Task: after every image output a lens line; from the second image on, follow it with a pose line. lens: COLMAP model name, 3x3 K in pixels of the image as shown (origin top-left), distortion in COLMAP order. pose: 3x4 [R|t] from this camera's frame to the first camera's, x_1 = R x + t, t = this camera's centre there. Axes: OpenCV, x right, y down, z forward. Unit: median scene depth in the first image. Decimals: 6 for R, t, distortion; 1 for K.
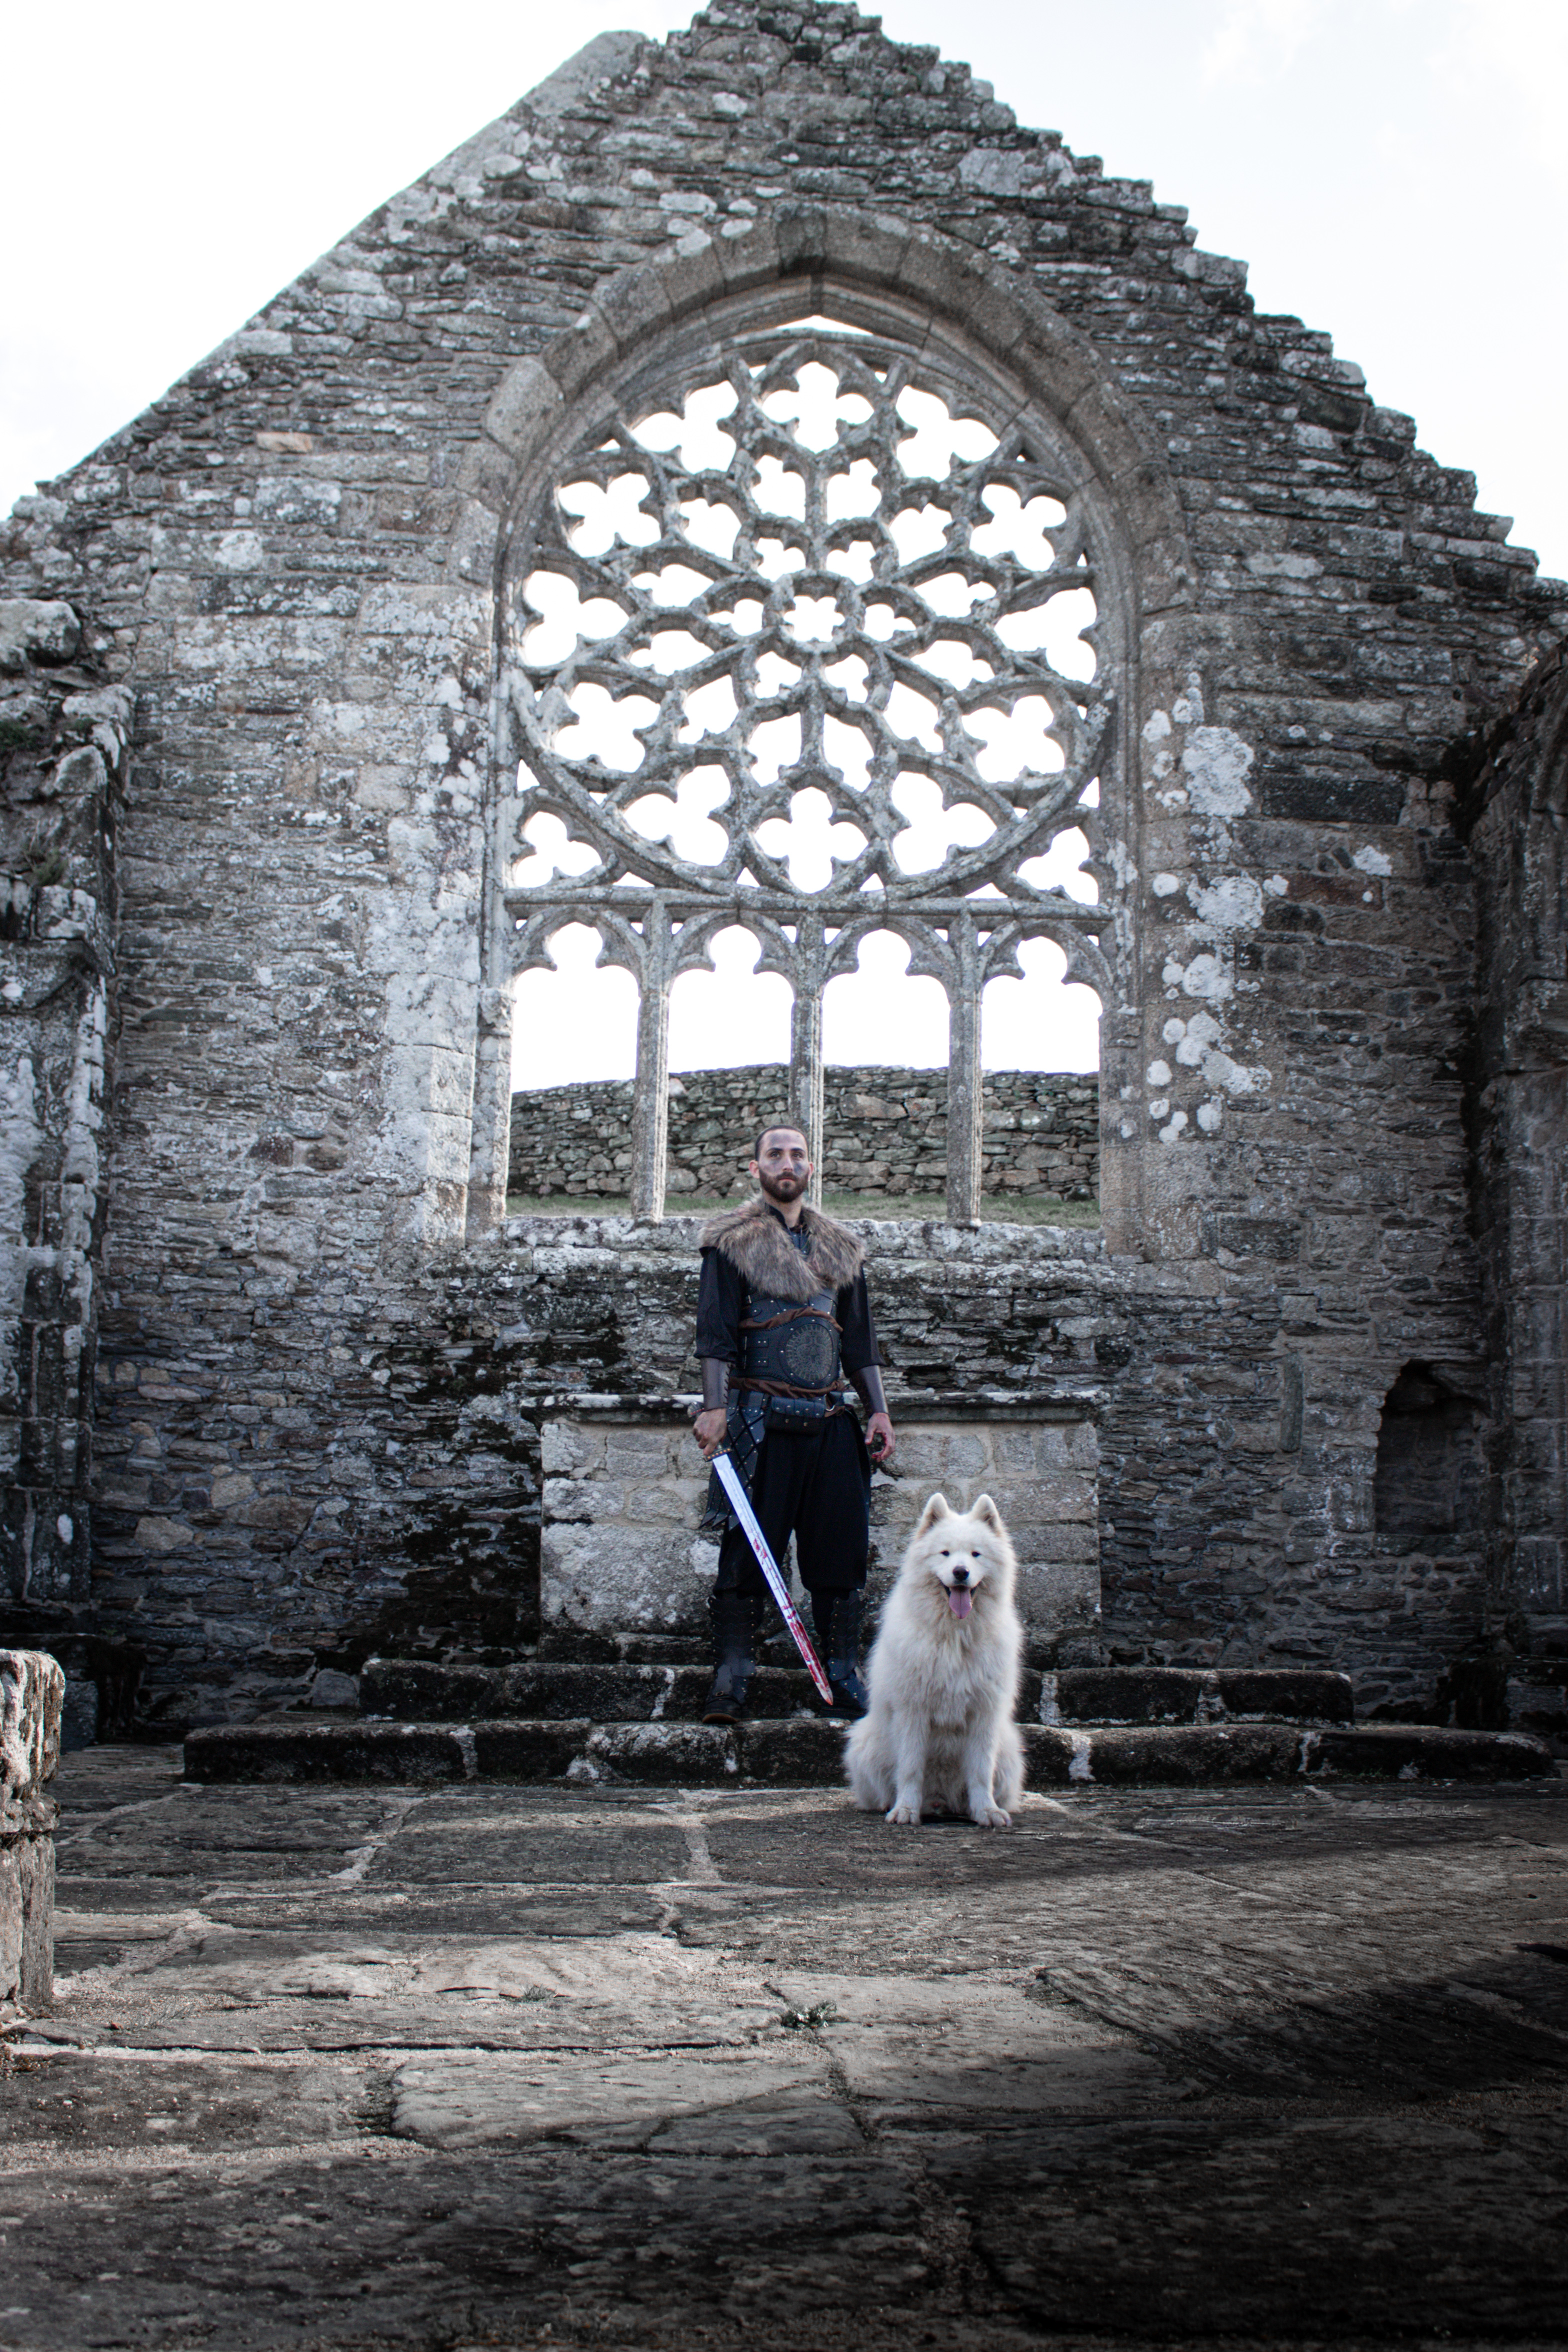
lens RADIAL K [[2427.6, 0, 795.2], [0, 2427.6, 1292.1], [0, 0, 1]] dist [-0.115720, 0.000000]
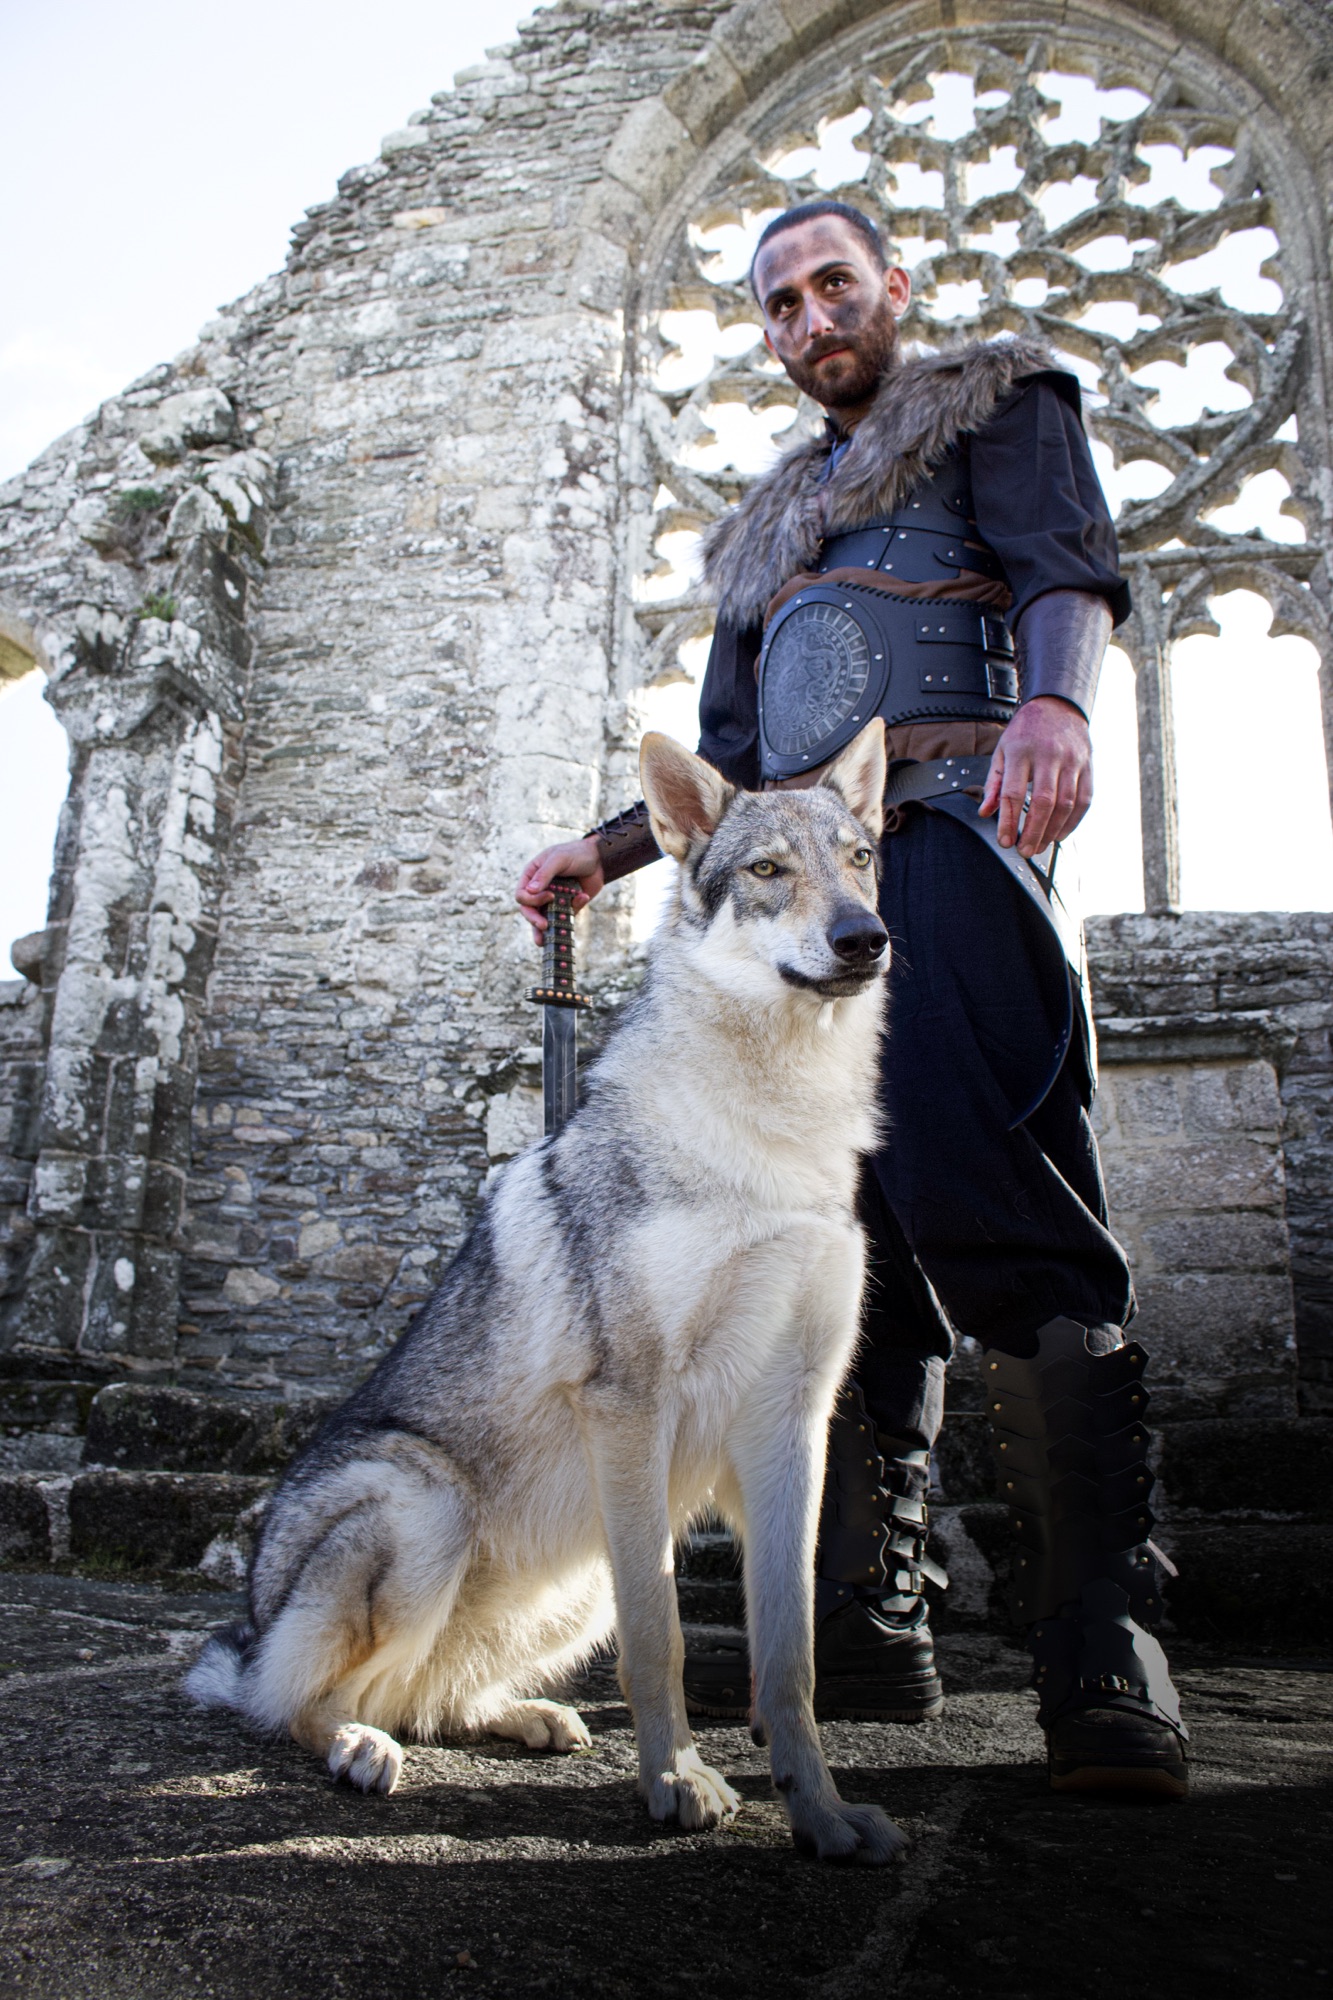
lens RADIAL K [[1657.5, 0, 674.2], [0, 1657.5, 1017.7], [0, 0, 1]] dist [-0.158939, 0.121689]
pose [[0.942573, -0.063162, -0.327973, 0.095076], [0.019359, 0.990637, -0.135142, 0.081473], [0.333438, 0.121032, 0.934971, 0.433782]]
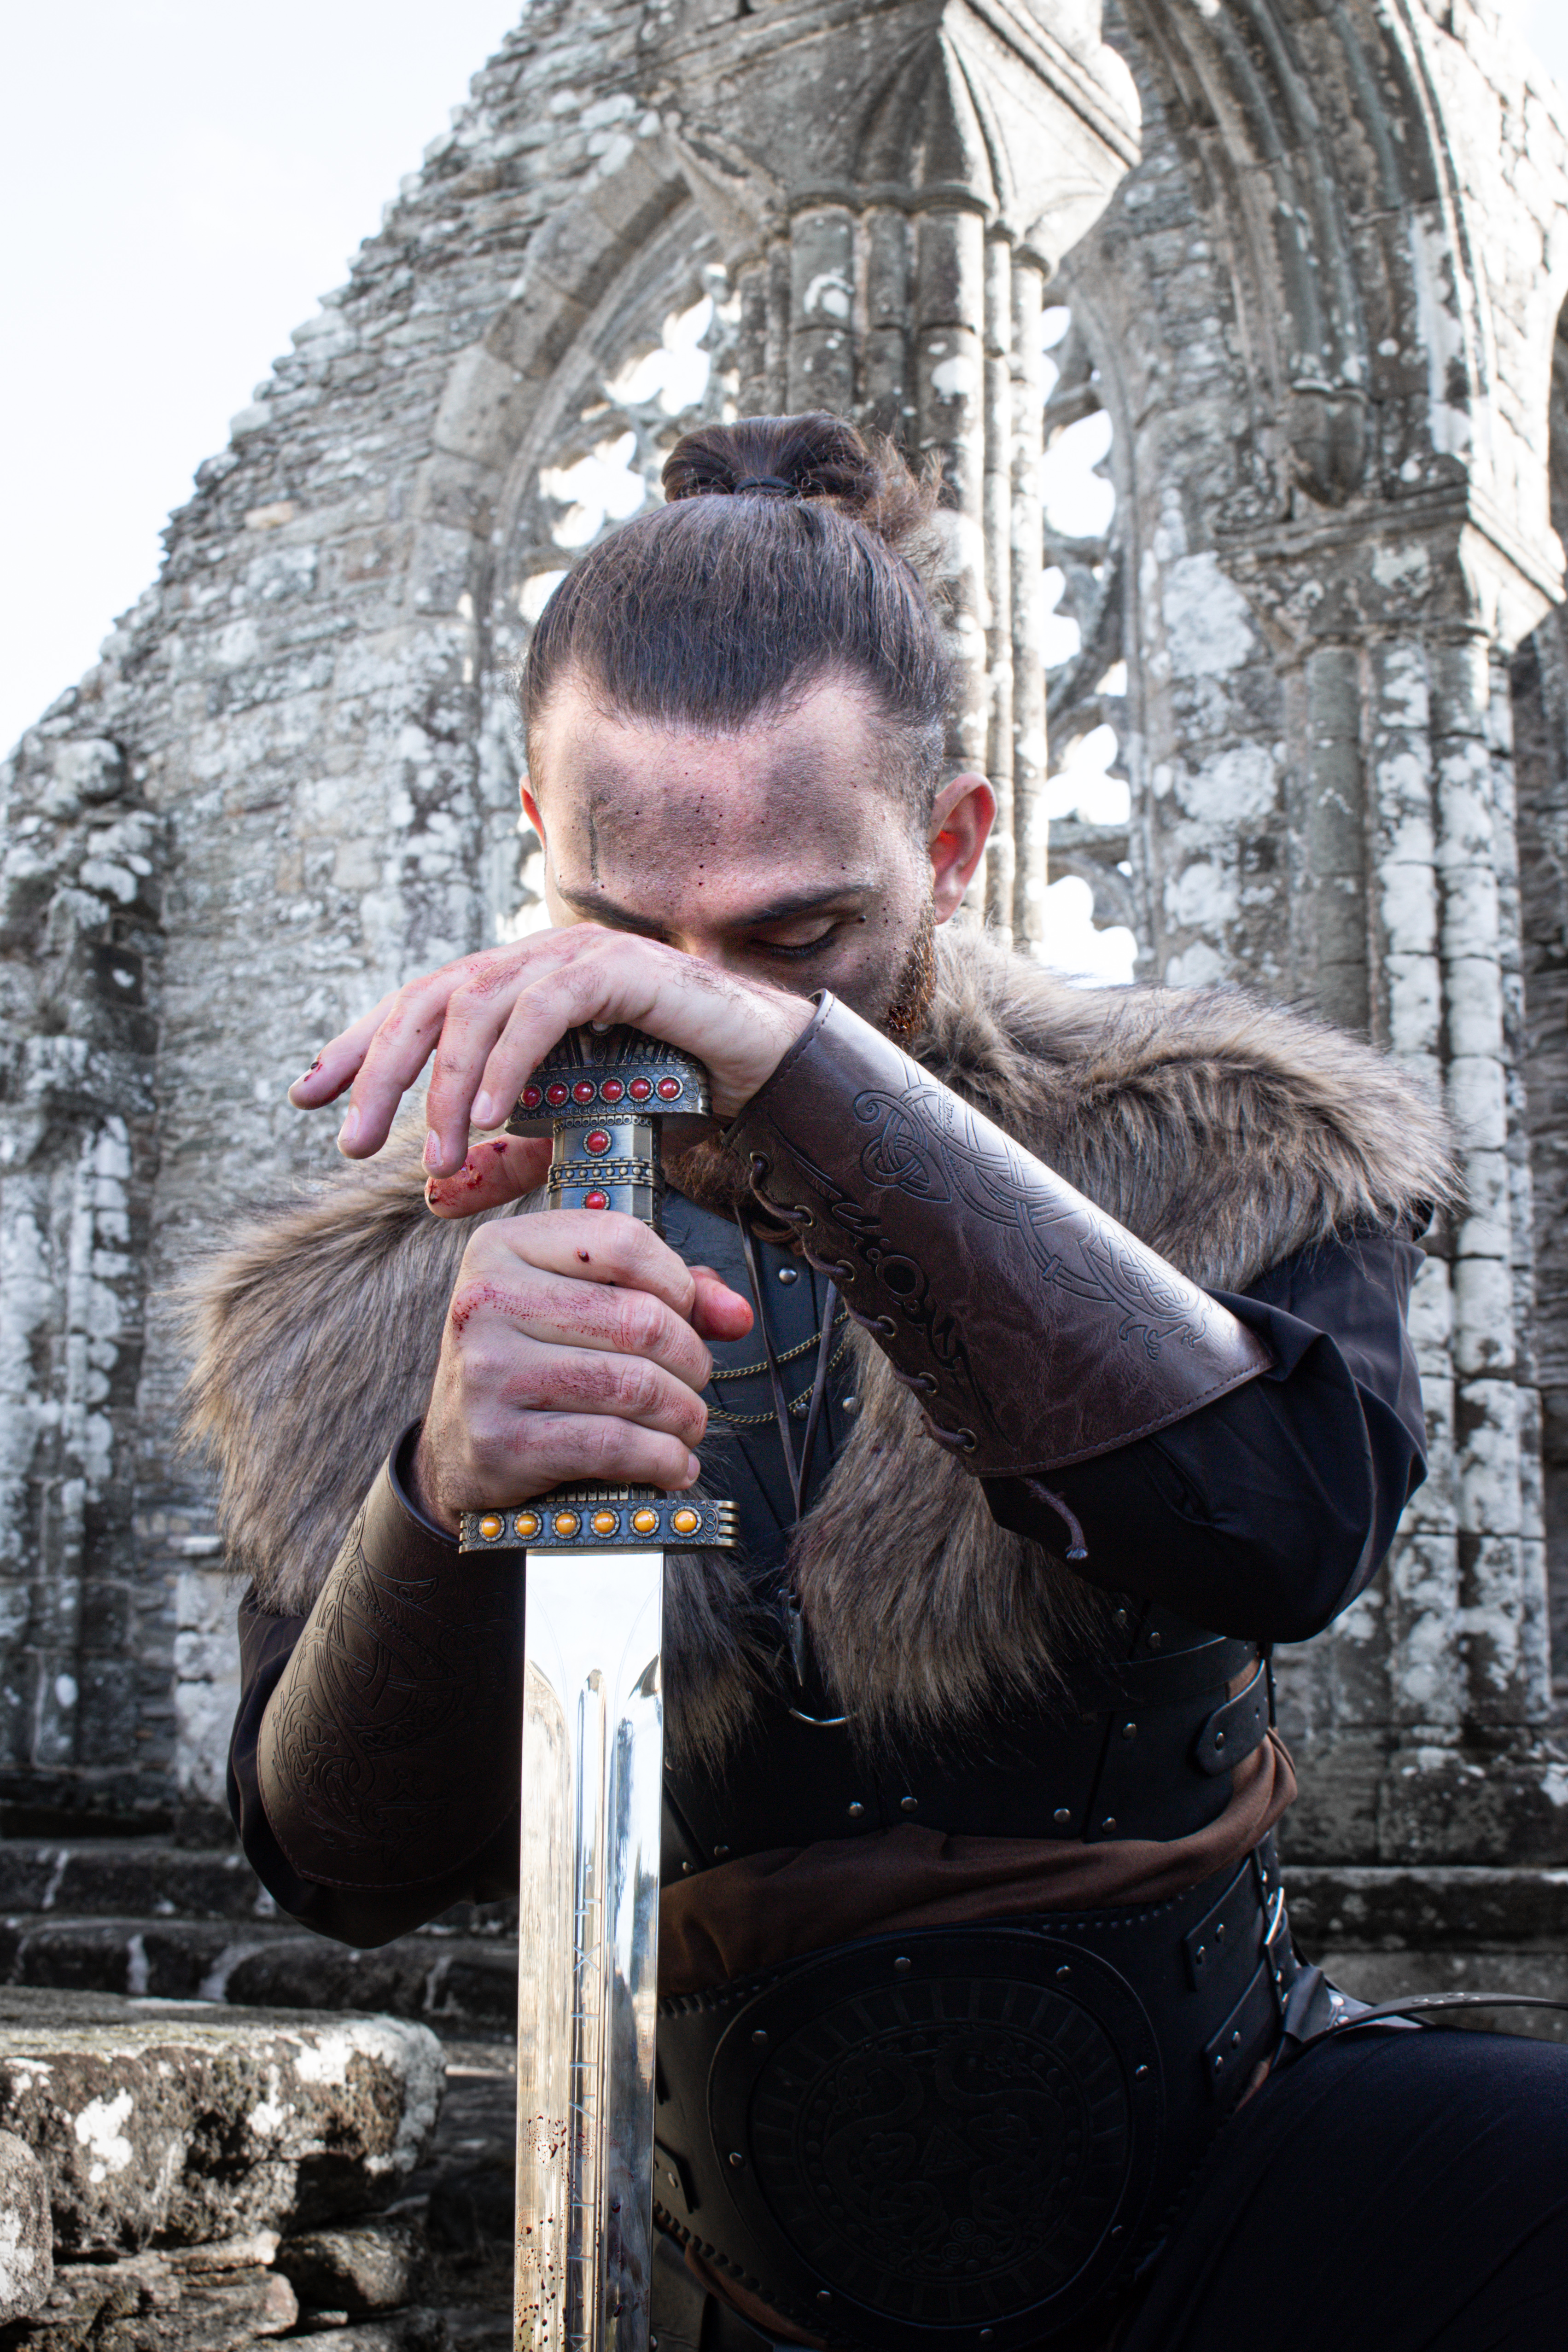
lens RADIAL K [[2878.4, 0, 771.9], [0, 2878.4, 1187.8], [0, 0, 1]] dist [-0.096087, 0.000000]
pose [[0.785714, -0.127113, -0.605389, 0.593024], [0.098415, 0.991881, -0.080536, 0.015661], [0.610711, 0.003699, 0.791845, 0.231387]]
